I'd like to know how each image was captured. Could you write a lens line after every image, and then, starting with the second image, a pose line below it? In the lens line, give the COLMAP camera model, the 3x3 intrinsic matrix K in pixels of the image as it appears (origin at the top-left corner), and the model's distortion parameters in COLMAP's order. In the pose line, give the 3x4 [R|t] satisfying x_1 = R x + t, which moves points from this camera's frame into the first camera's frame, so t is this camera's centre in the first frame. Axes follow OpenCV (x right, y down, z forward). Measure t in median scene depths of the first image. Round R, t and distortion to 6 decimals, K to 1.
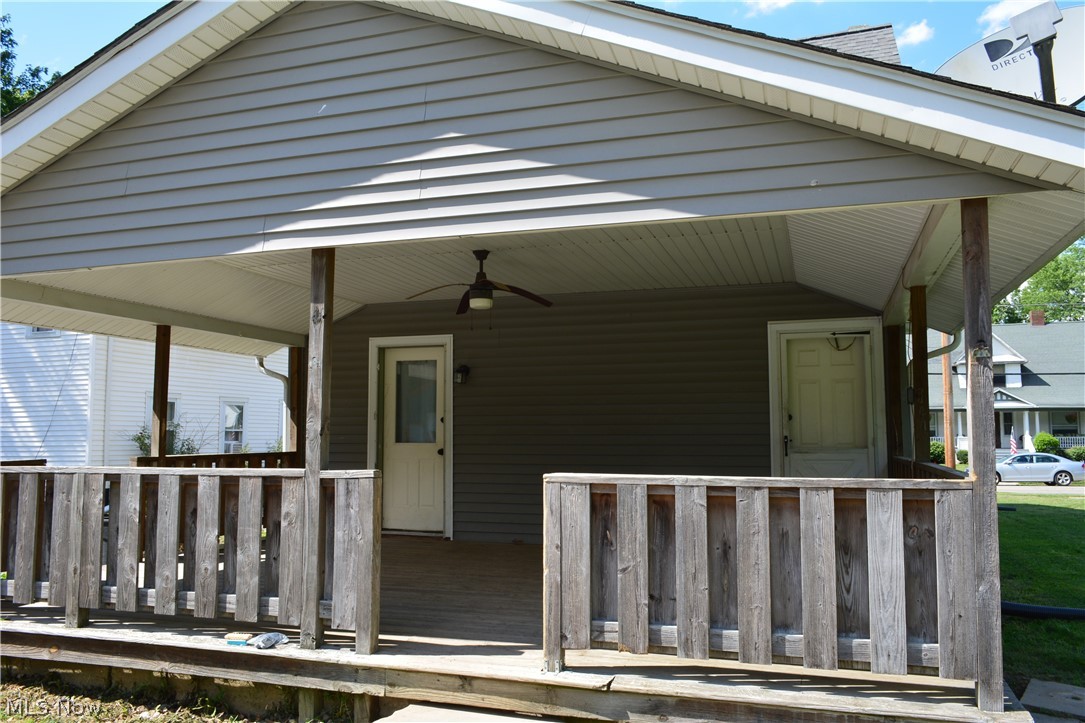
lens RADIAL K [[842.4, 0, 542.5], [0, 842.4, 364.3], [0, 0, 1]] dist [-0.004366, 0.001489]
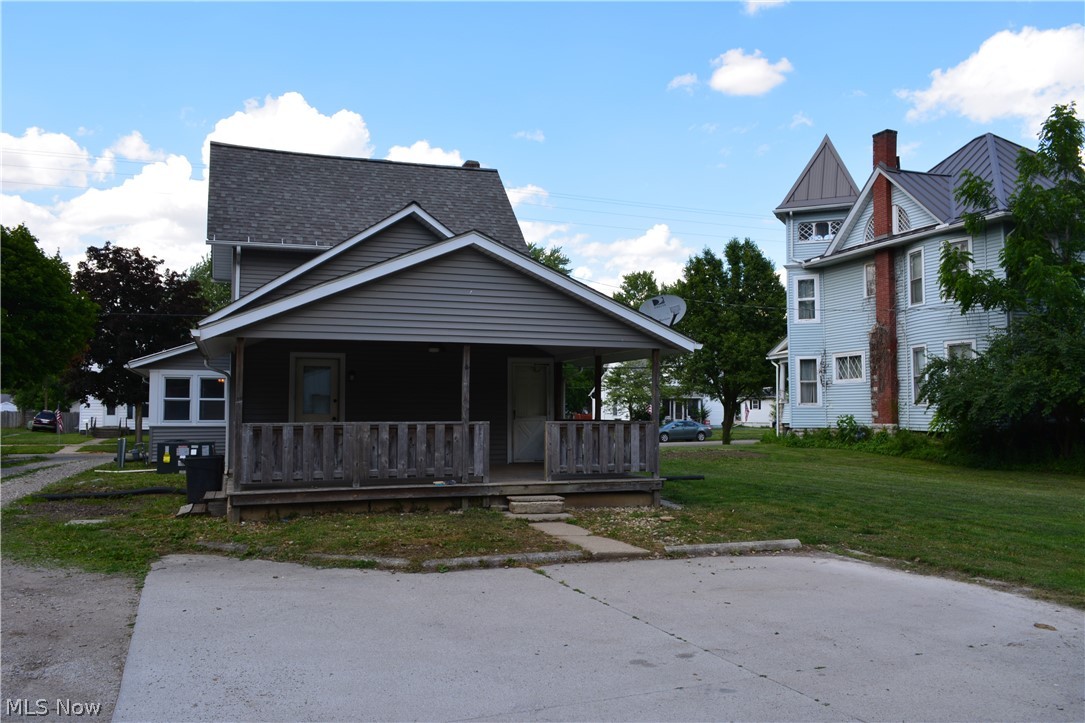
lens RADIAL K [[842.4, 0, 542.5], [0, 842.4, 364.3], [0, 0, 1]] dist [-0.004366, 0.001489]
pose [[0.785776, 0.036515, 0.617433, -1.810151], [-0.055000, 0.998426, 0.010948, -0.110708], [-0.616061, -0.042562, 0.786547, -1.363234]]
